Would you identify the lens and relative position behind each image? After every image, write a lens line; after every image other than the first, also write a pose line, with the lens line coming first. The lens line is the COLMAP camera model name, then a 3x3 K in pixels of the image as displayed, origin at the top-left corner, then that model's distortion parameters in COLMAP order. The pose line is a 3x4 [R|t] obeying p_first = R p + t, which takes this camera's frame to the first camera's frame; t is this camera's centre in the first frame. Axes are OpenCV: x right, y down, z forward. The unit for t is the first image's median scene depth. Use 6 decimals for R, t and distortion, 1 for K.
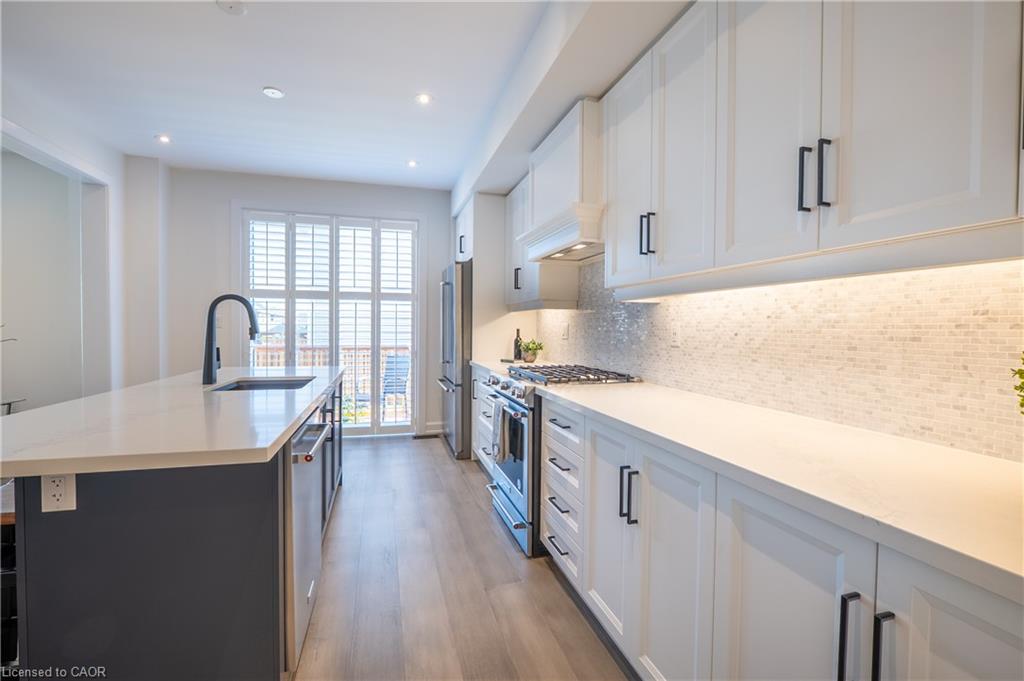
lens RADIAL K [[441.7, 0, 506.5], [0, 441.7, 337.3], [0, 0, 1]] dist [-0.000592, 0.000172]
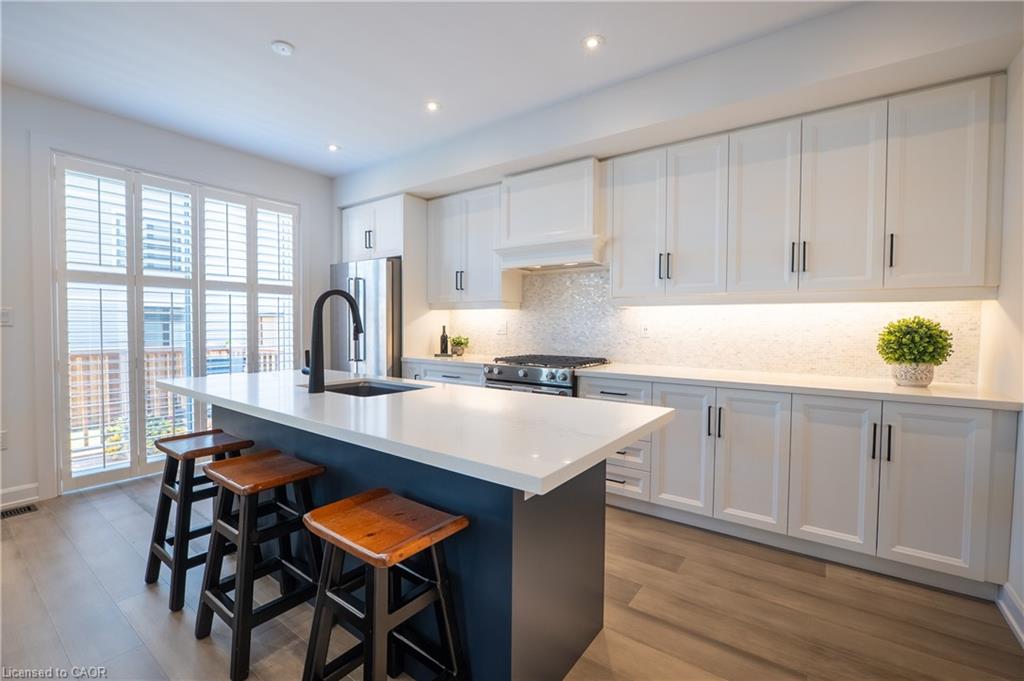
lens RADIAL K [[441.7, 0, 506.5], [0, 441.7, 337.3], [0, 0, 1]] dist [-0.000592, 0.000172]
pose [[0.790284, -0.021346, 0.612369, -0.457226], [0.014596, 0.999765, 0.016012, -0.005356], [-0.612567, -0.003715, 0.790410, 0.039803]]
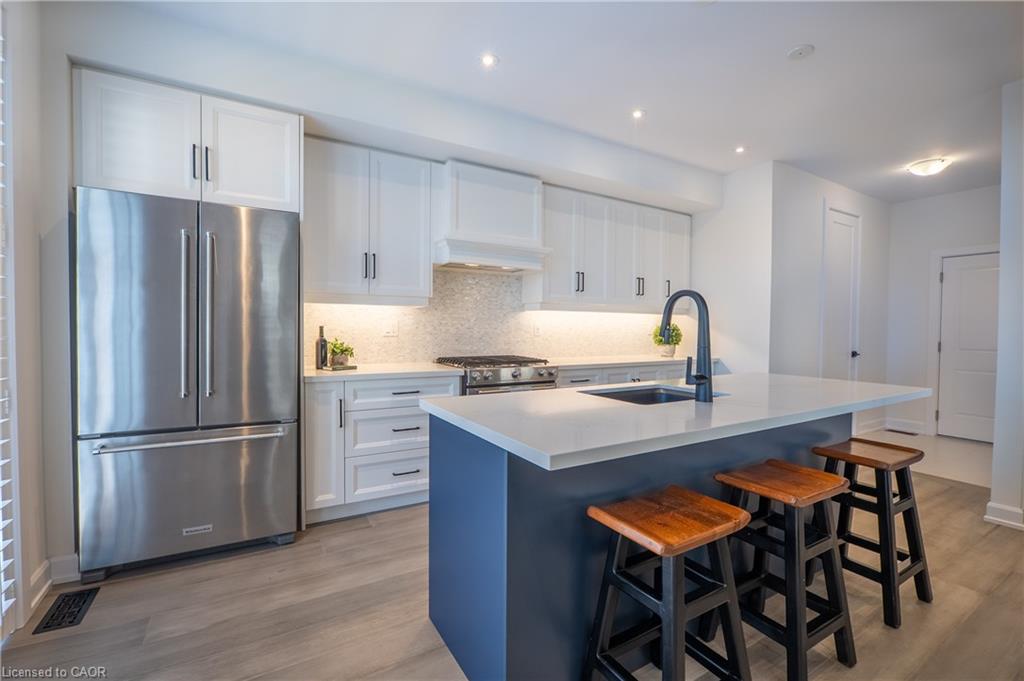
lens RADIAL K [[434.3, 0, 492.1], [0, 434.3, 336.1], [0, 0, 1]] dist [0.000813, 0.000073]
pose [[-0.224308, -0.035697, 0.973864, -0.668904], [0.010651, 0.999179, 0.039078, -0.025023], [-0.974460, 0.019138, -0.223744, 0.776851]]
